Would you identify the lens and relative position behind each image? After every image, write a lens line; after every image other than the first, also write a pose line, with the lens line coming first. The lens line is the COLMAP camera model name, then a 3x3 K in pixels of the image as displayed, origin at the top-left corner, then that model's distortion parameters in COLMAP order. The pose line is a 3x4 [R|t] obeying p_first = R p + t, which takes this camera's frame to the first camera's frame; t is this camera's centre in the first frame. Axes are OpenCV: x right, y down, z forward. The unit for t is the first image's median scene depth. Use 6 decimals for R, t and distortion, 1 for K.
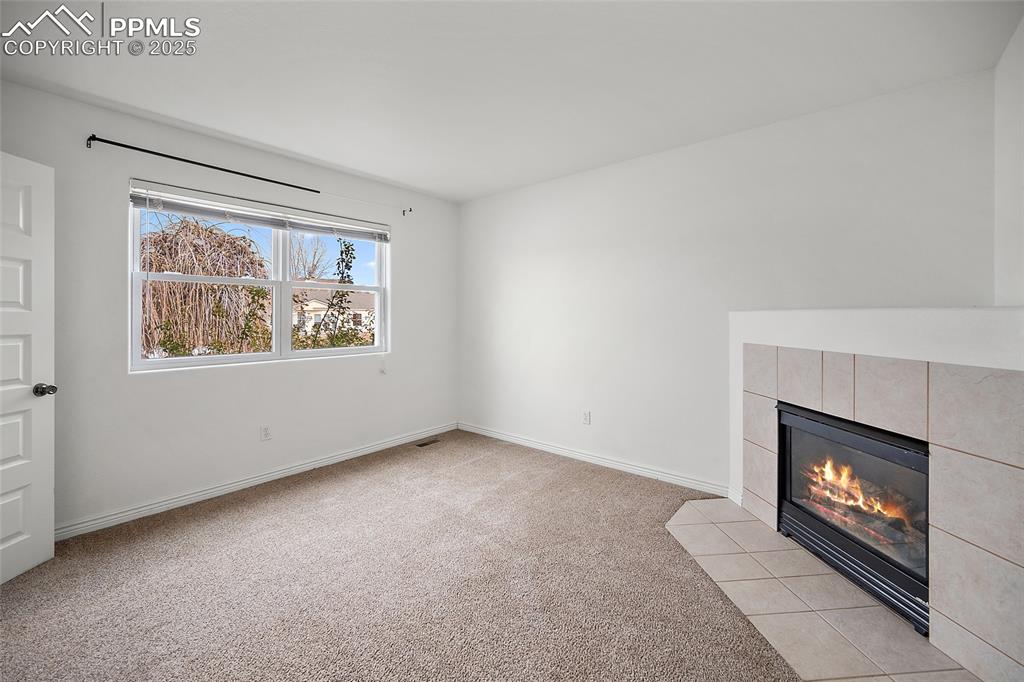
lens RADIAL K [[418.4, 0, 511.5], [0, 418.4, 314.2], [0, 0, 1]] dist [-0.002405, -0.000271]
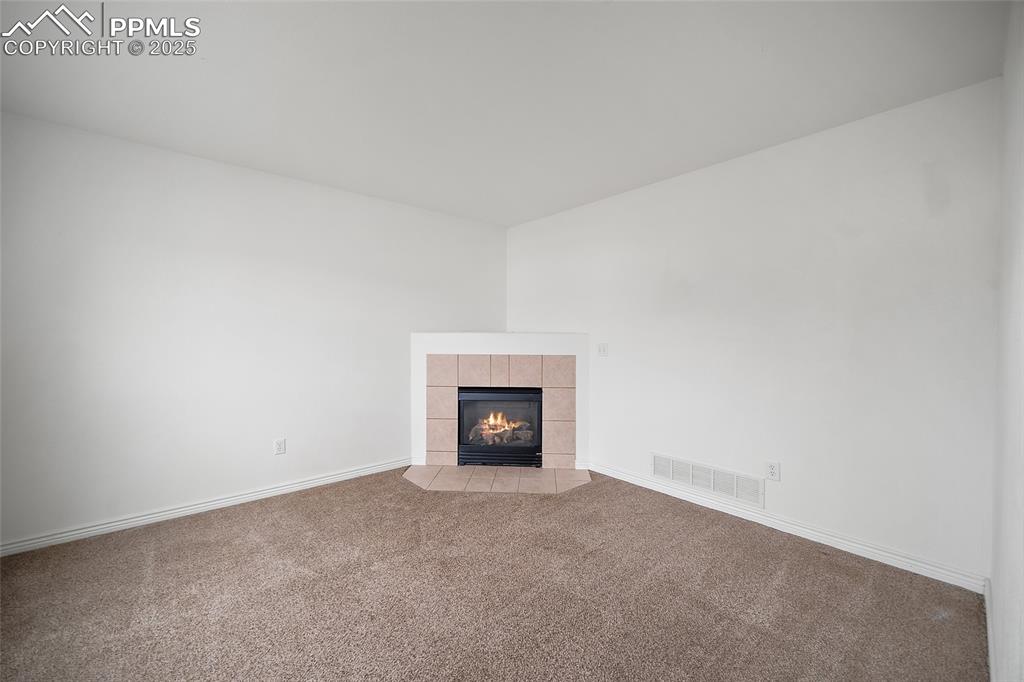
lens RADIAL K [[409.1, 0, 524.2], [0, 409.1, 342.2], [0, 0, 1]] dist [-0.001540, -0.000067]
pose [[0.138184, -0.017628, 0.990250, -0.934490], [-0.007526, 0.999794, 0.018848, -0.003404], [-0.990378, -0.010057, 0.138023, 0.523076]]
